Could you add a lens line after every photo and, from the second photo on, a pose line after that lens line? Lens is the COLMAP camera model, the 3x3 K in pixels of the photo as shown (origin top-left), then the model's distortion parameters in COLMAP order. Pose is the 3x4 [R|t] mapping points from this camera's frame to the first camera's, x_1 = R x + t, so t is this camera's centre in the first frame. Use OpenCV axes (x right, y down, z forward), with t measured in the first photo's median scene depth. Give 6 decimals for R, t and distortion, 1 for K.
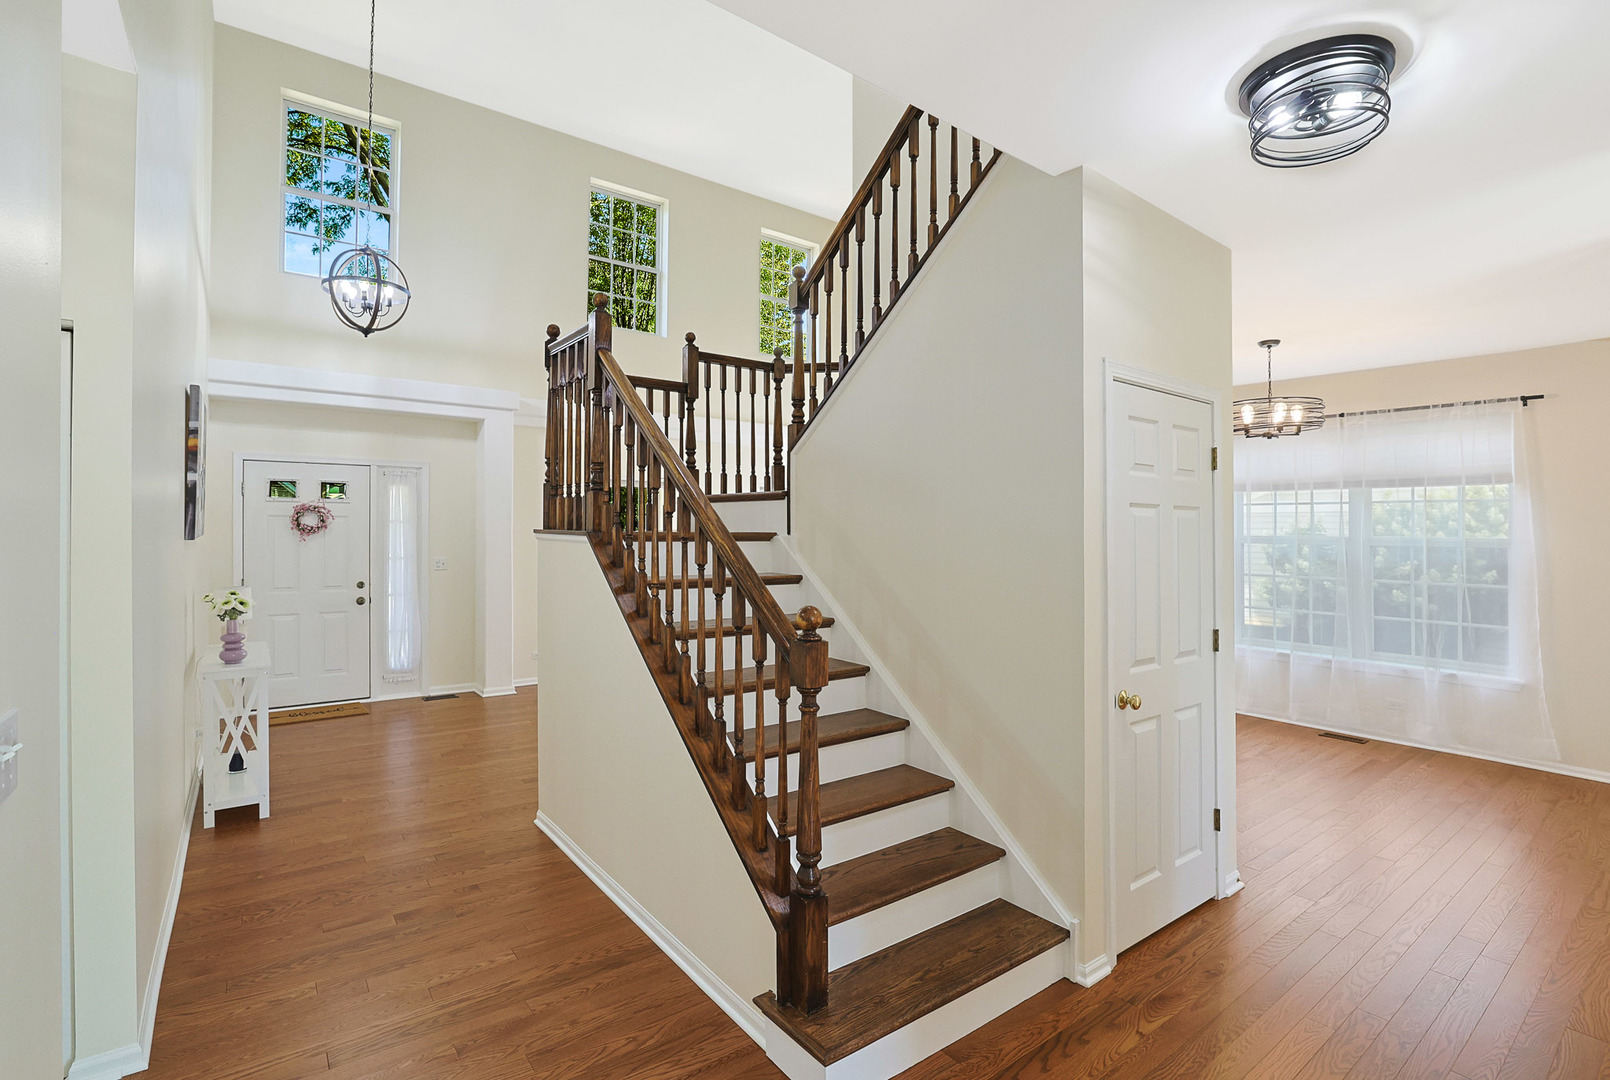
lens RADIAL K [[744.2, 0, 805.0], [0, 744.2, 540.0], [0, 0, 1]] dist [-0.038634, -0.000066]
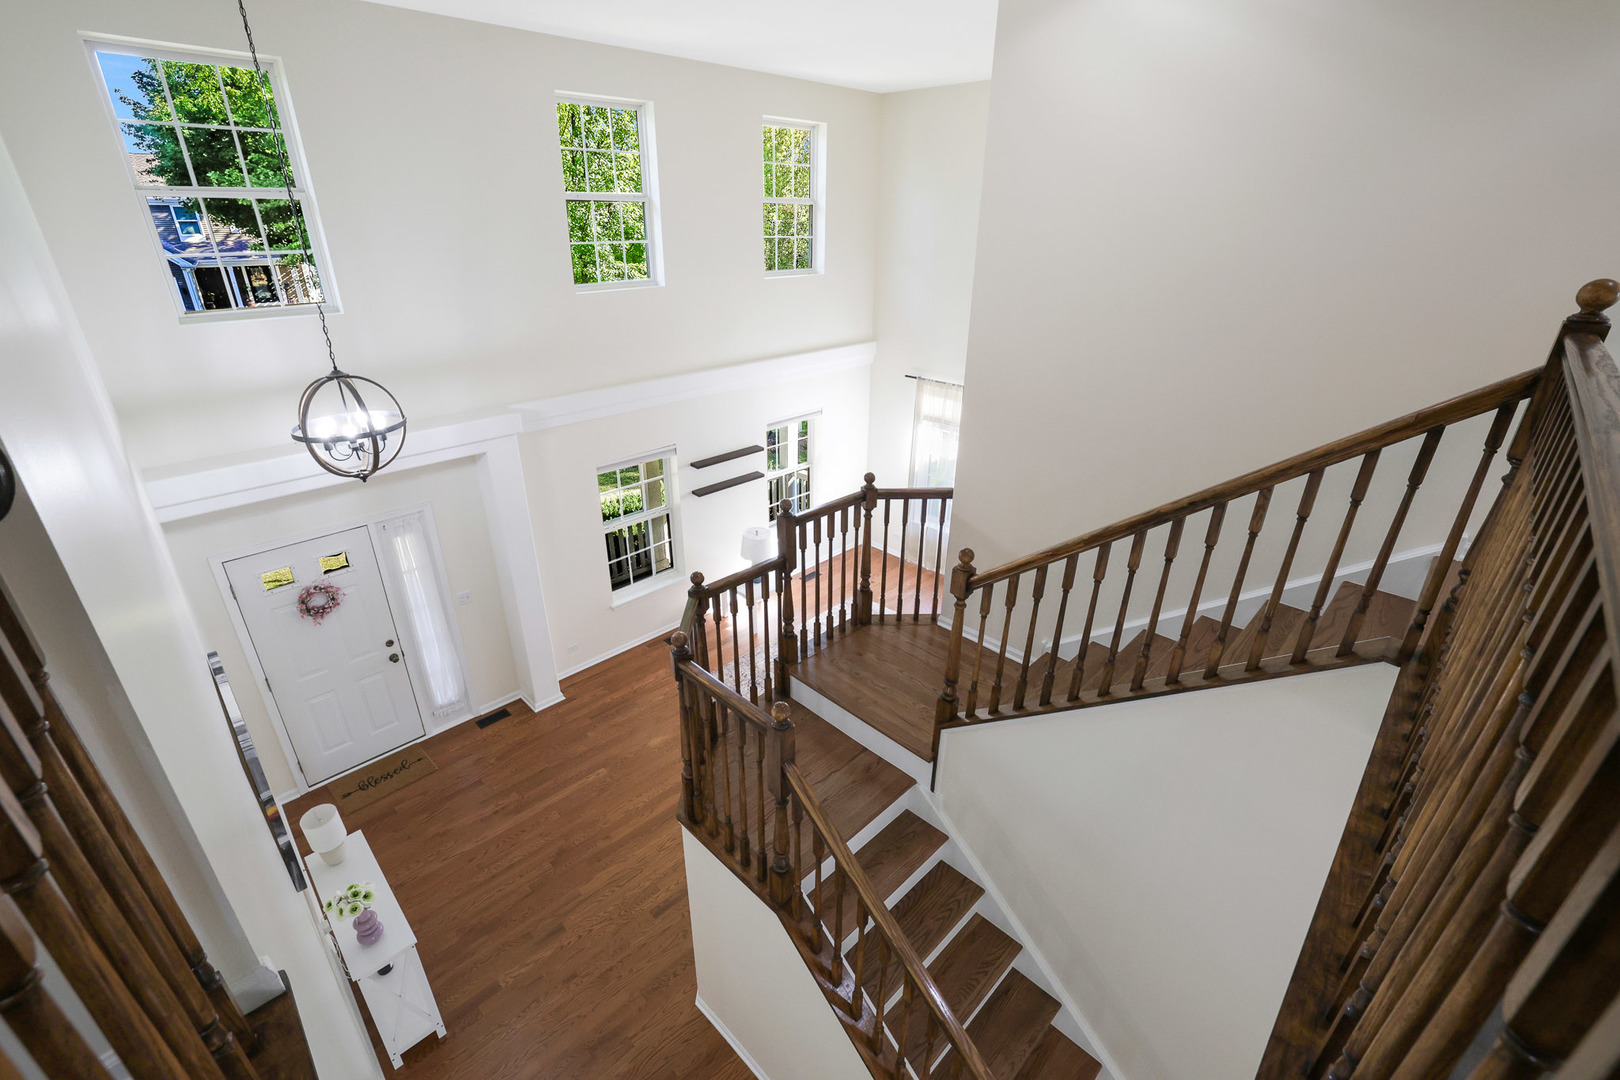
lens RADIAL K [[703.6, 0, 802.1], [0, 703.6, 530.9], [0, 0, 1]] dist [-0.036927, 0.010364]
pose [[0.992375, -0.057153, 0.109205, -0.175257], [0.007526, 0.912443, 0.409134, -0.448593], [-0.123026, -0.405192, 0.905916, 0.190666]]
